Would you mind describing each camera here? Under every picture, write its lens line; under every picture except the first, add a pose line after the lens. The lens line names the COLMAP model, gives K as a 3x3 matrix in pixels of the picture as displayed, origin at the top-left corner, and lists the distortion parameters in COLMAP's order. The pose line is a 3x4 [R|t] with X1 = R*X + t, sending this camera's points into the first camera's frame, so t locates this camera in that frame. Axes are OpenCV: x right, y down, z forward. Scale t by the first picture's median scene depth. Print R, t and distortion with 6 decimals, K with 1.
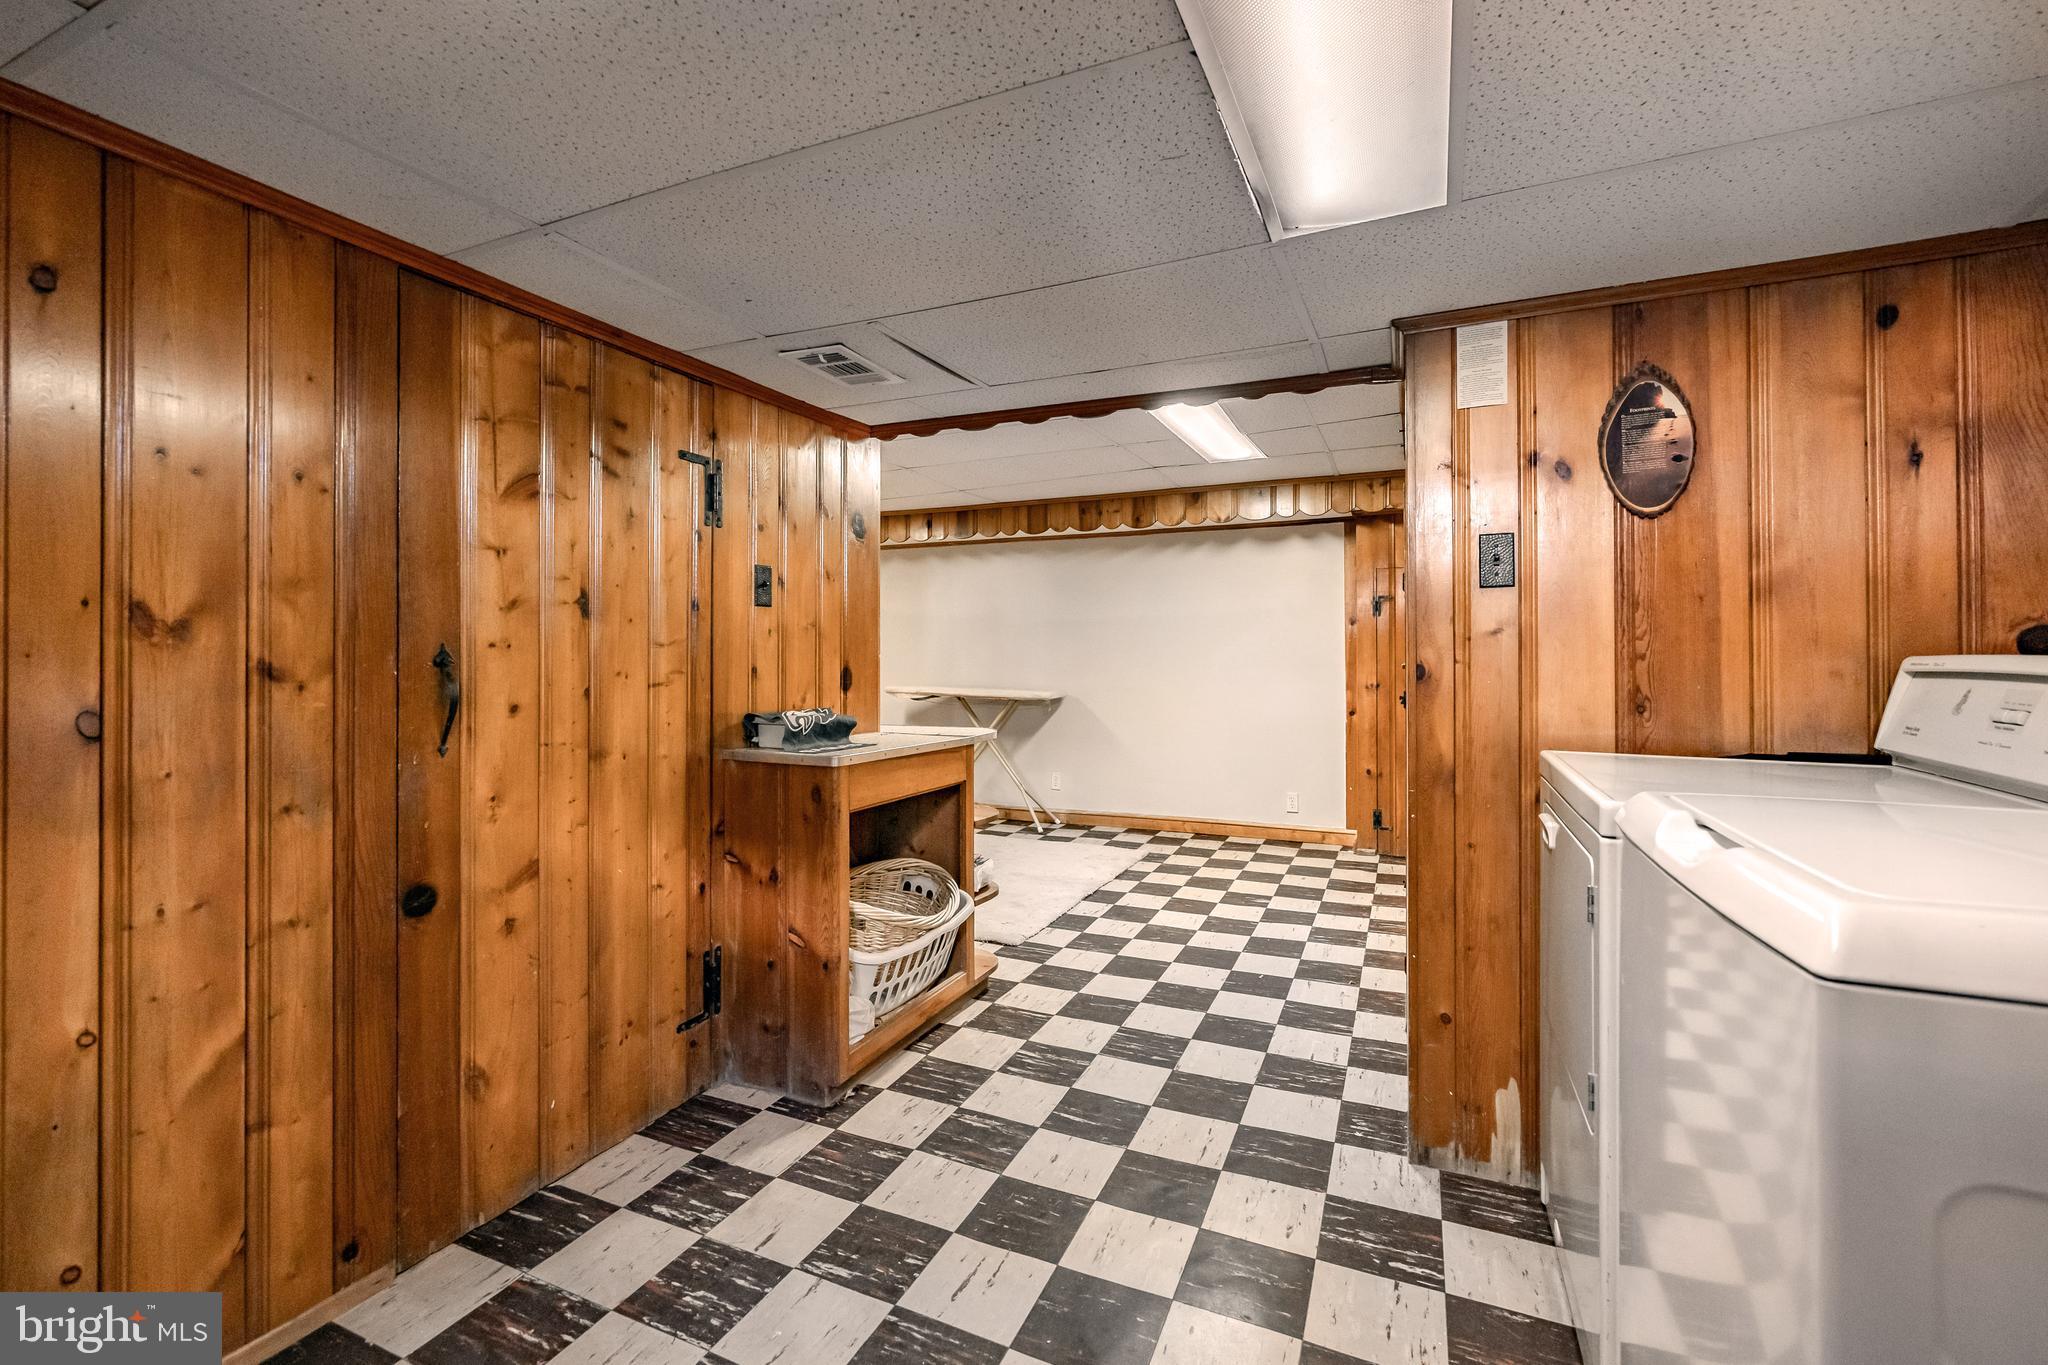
lens RADIAL K [[841.9, 0, 1059.9], [0, 841.9, 651.9], [0, 0, 1]] dist [-0.002183, 0.004835]
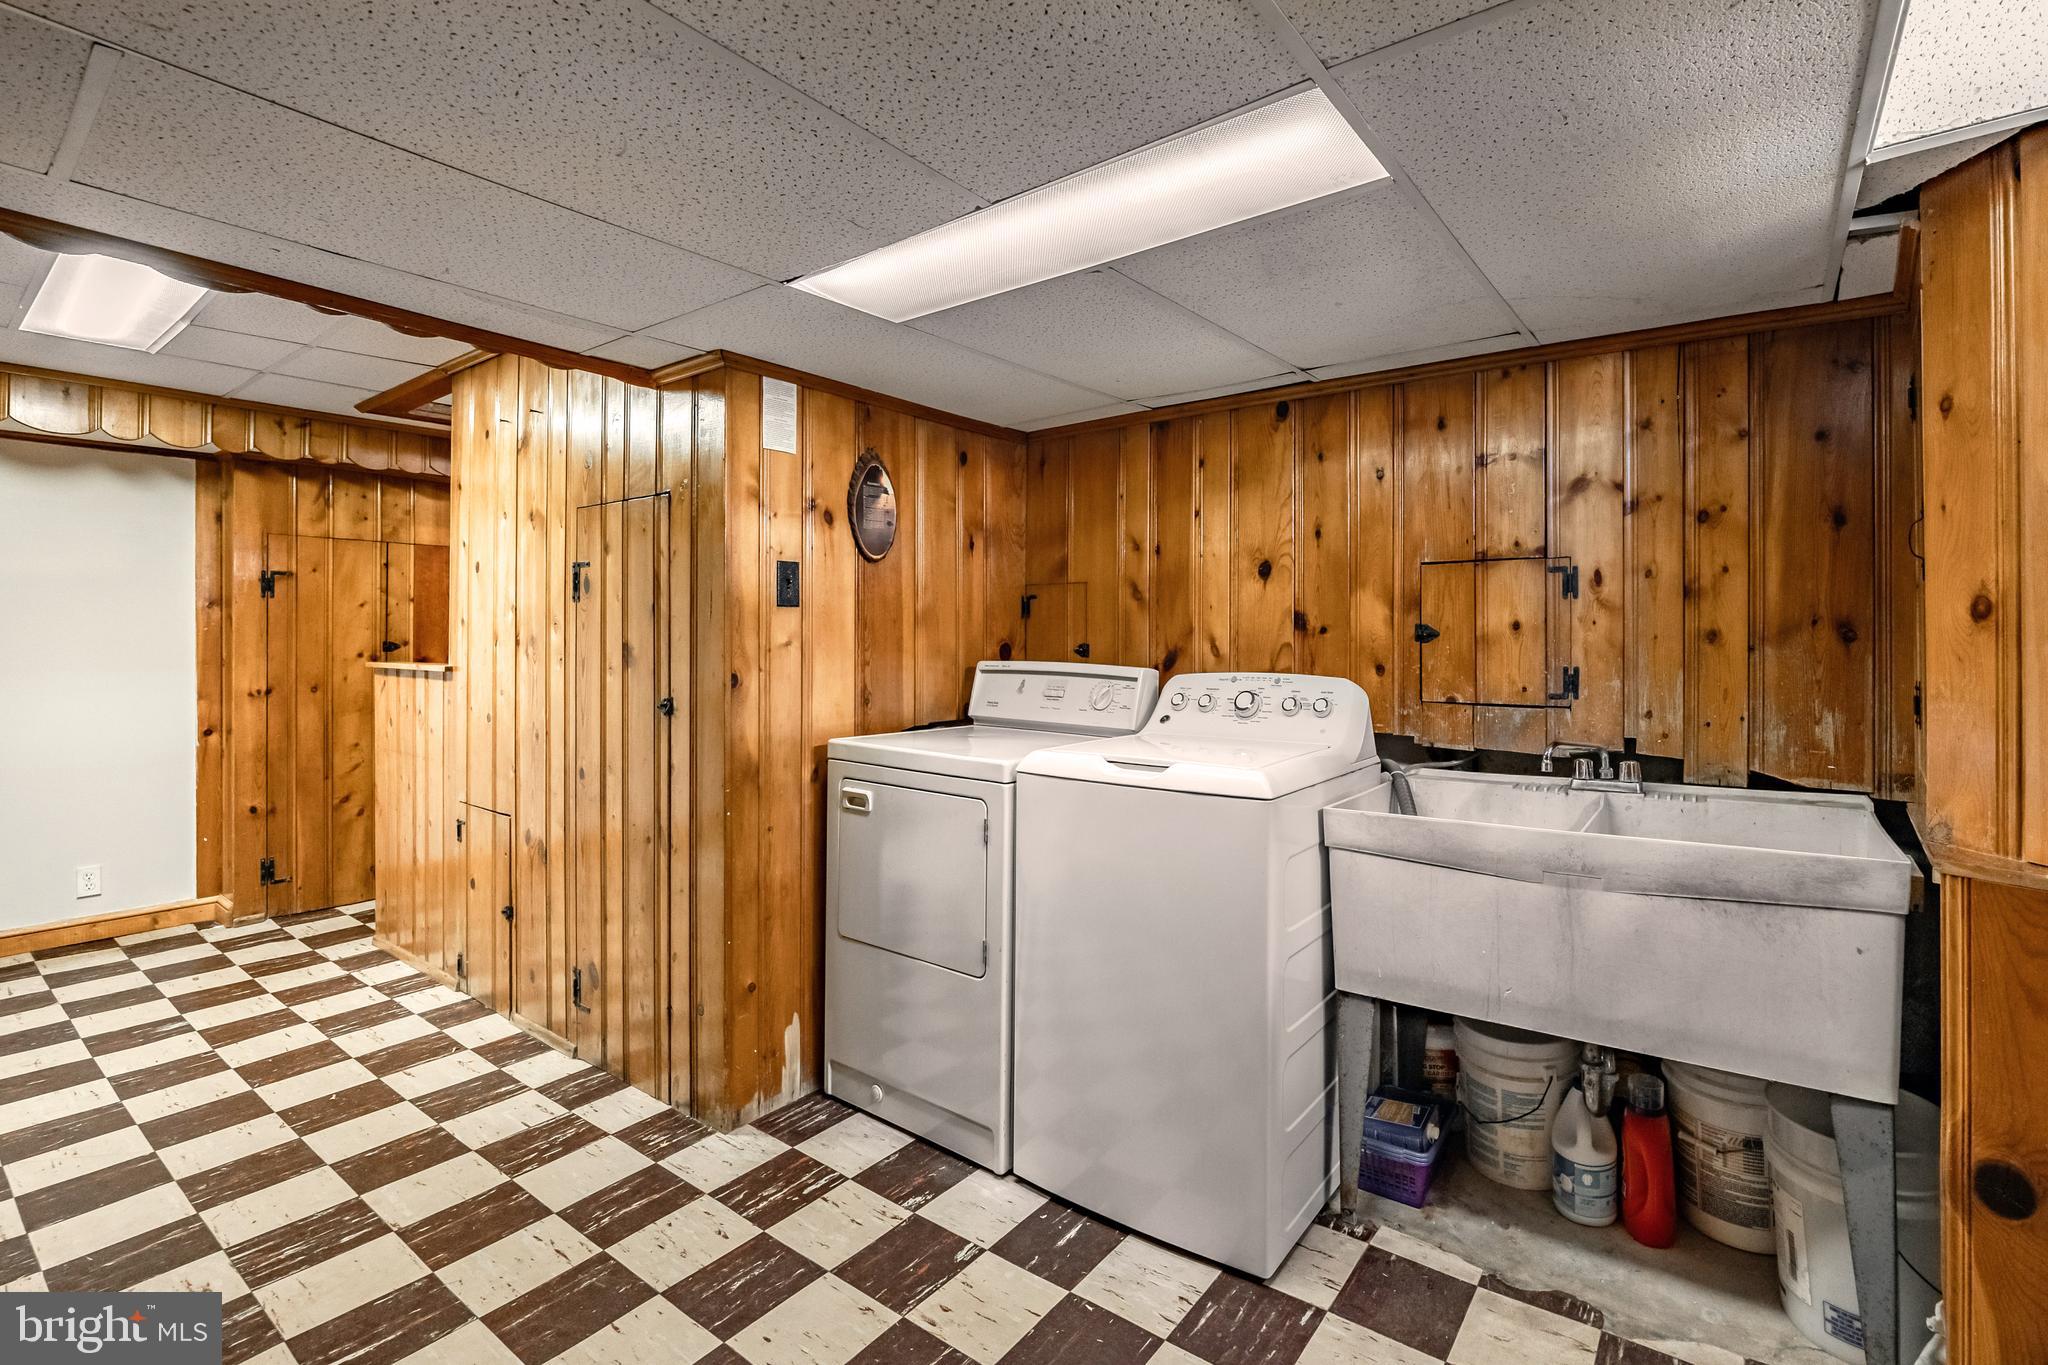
lens RADIAL K [[924.5, 0, 1088.1], [0, 924.5, 641.2], [0, 0, 1]] dist [-0.003641, -0.000638]
pose [[0.221603, -0.002683, 0.975133, -0.650340], [-0.009076, 0.999947, 0.004814, -0.037720], [-0.975095, -0.009917, 0.221567, 0.294553]]
